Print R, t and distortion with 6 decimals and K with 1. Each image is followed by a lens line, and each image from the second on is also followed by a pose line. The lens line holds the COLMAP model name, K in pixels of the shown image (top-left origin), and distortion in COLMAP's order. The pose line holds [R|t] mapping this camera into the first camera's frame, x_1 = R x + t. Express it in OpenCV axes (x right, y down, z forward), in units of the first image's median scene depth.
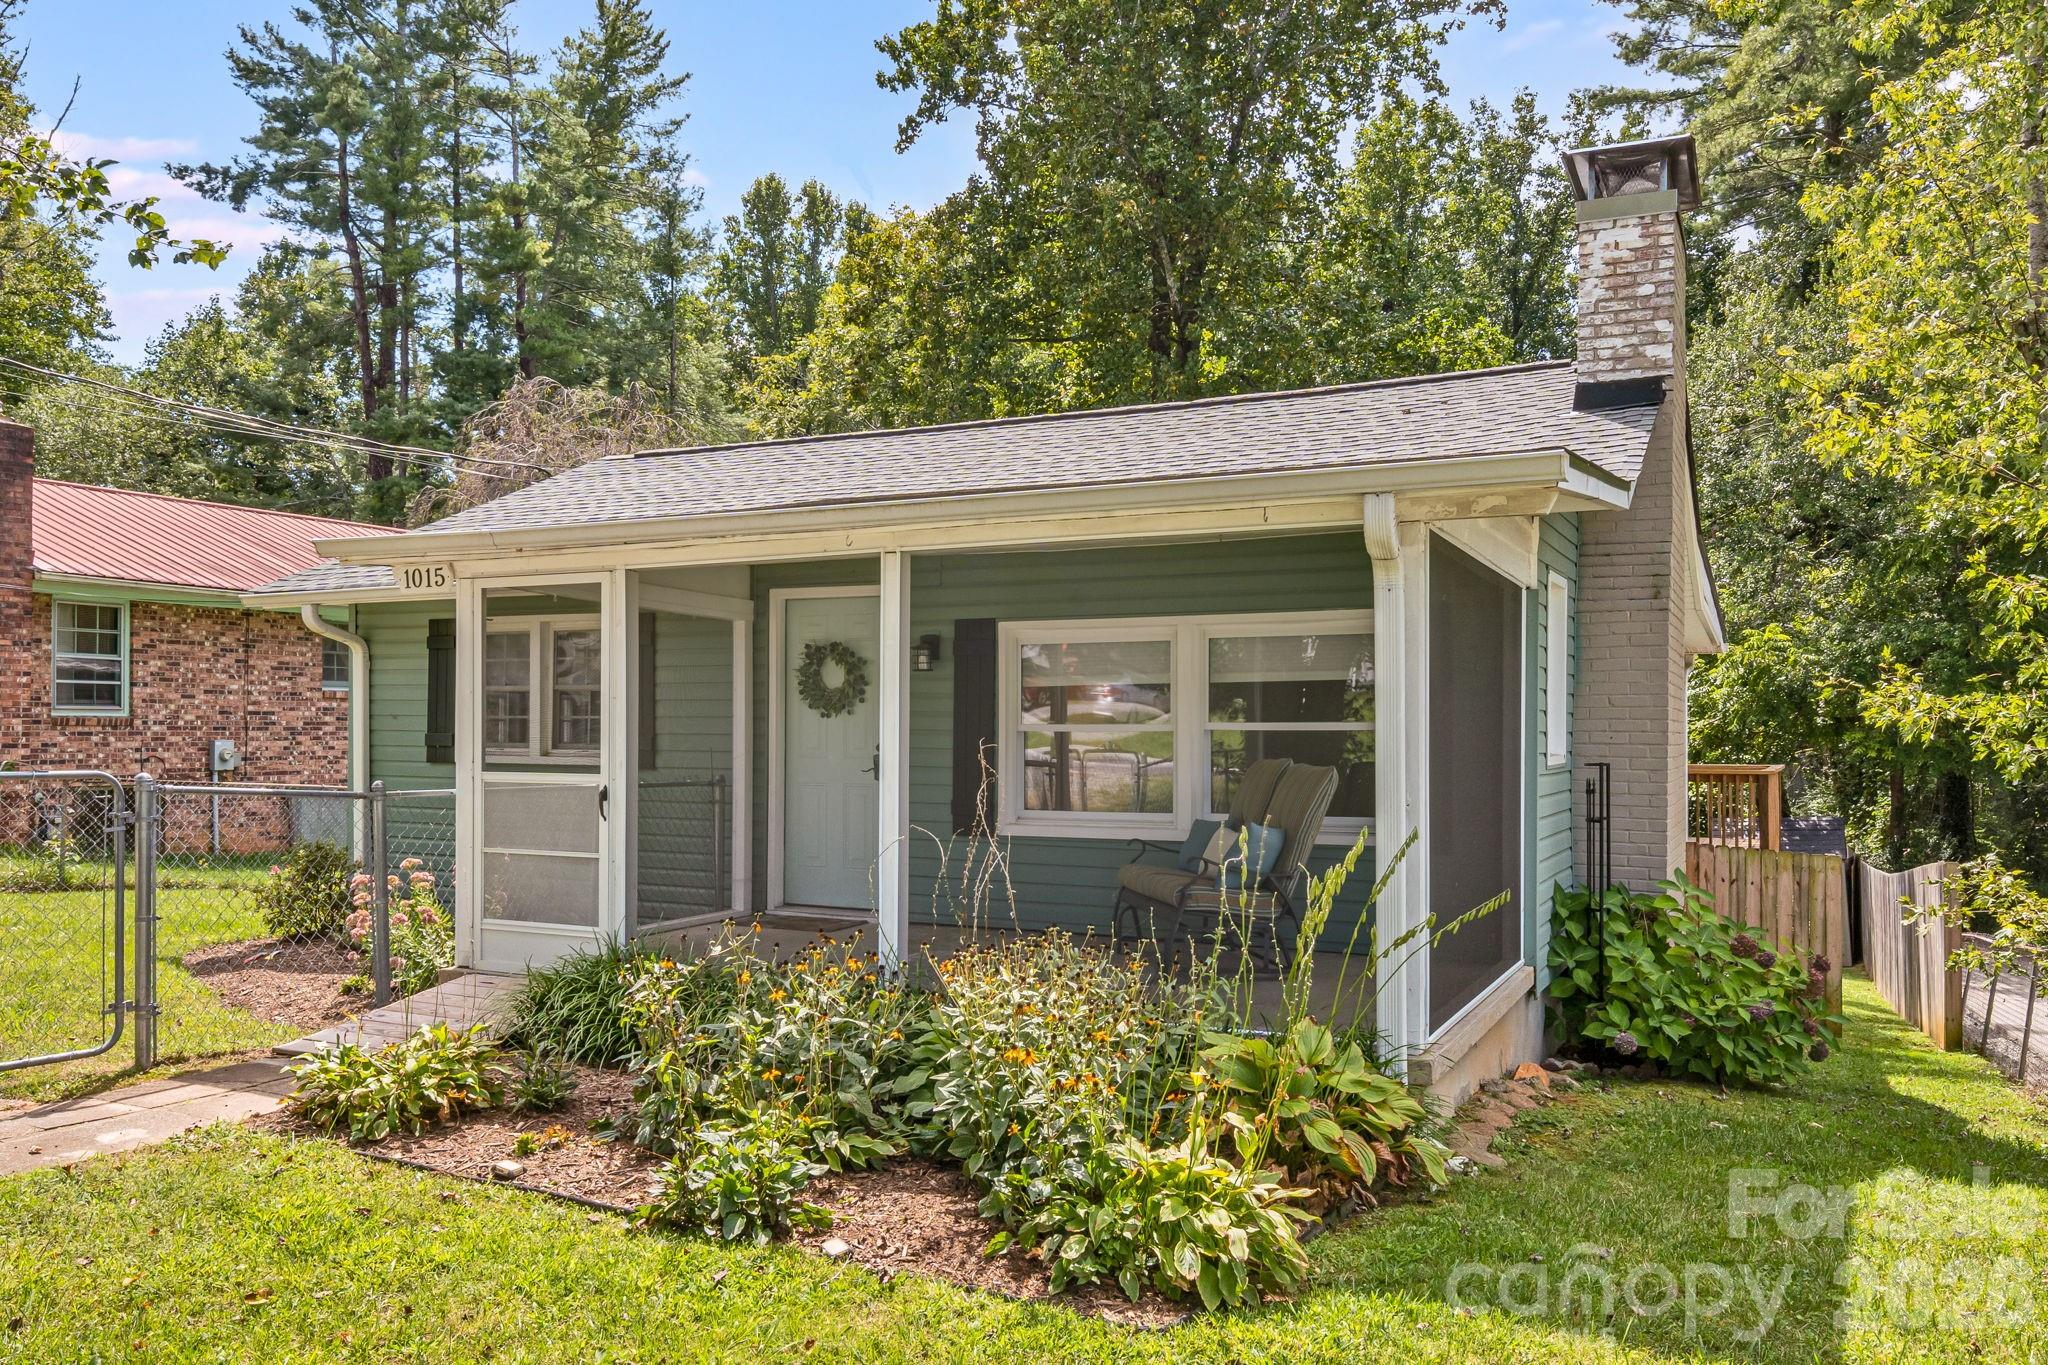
lens RADIAL K [[1497.4, 0, 1026.2], [0, 1497.4, 755.2], [0, 0, 1]] dist [0.000927, 0.001460]
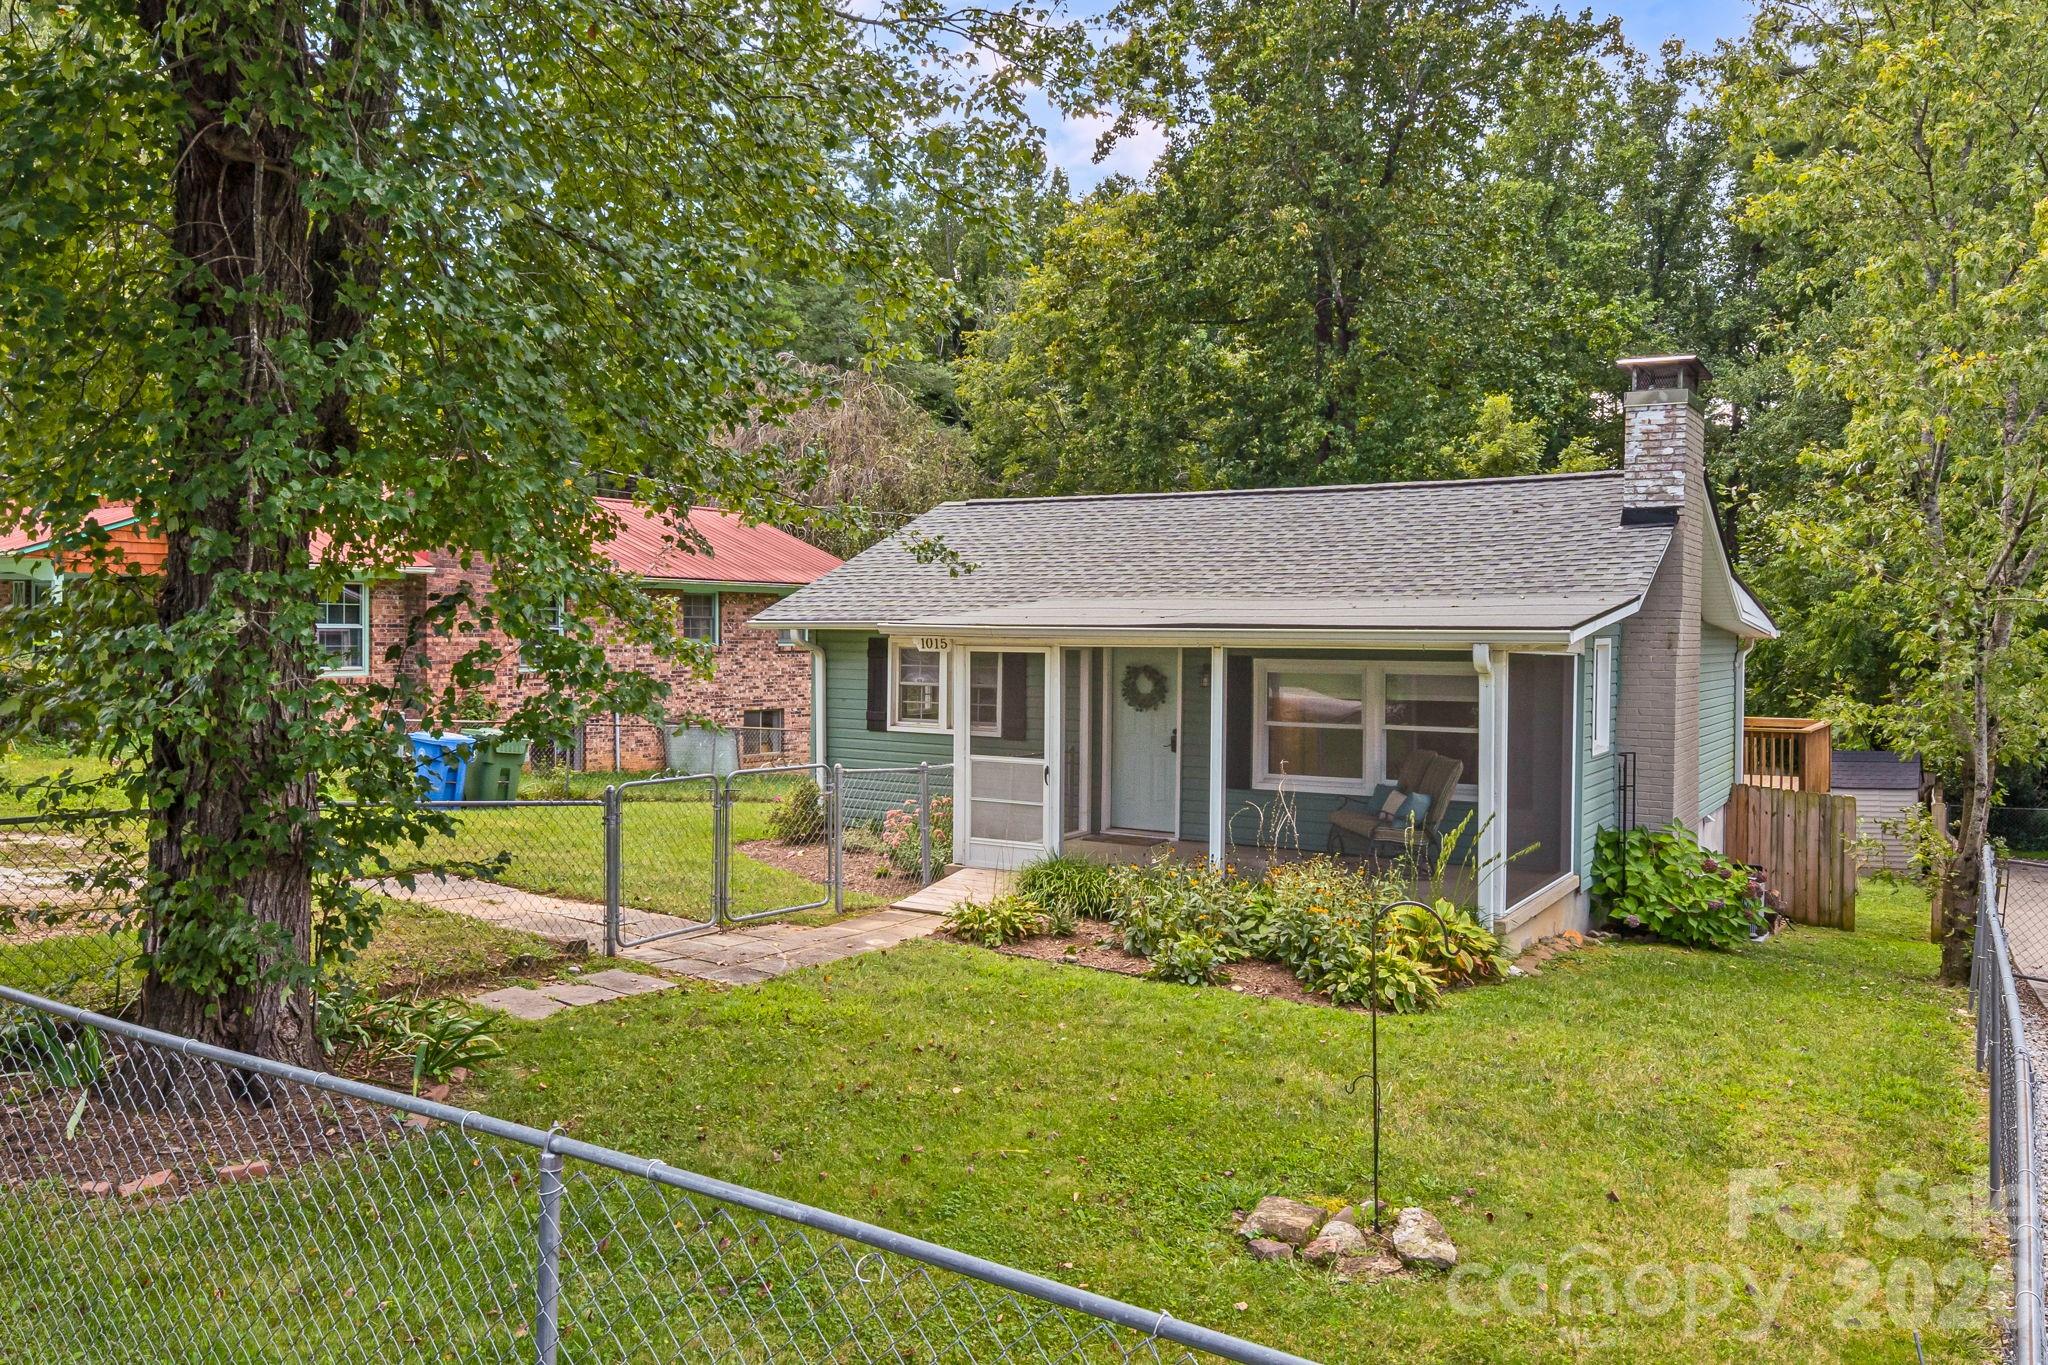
lens RADIAL K [[1464.3, 0, 1024.0], [0, 1464.3, 682.5], [0, 0, 1]] dist [-0.002859, -0.000796]
pose [[0.995033, 0.006964, -0.099300, -0.127142], [-0.005171, 0.999819, 0.018305, -0.105830], [0.099410, -0.017700, 0.994889, -0.716829]]
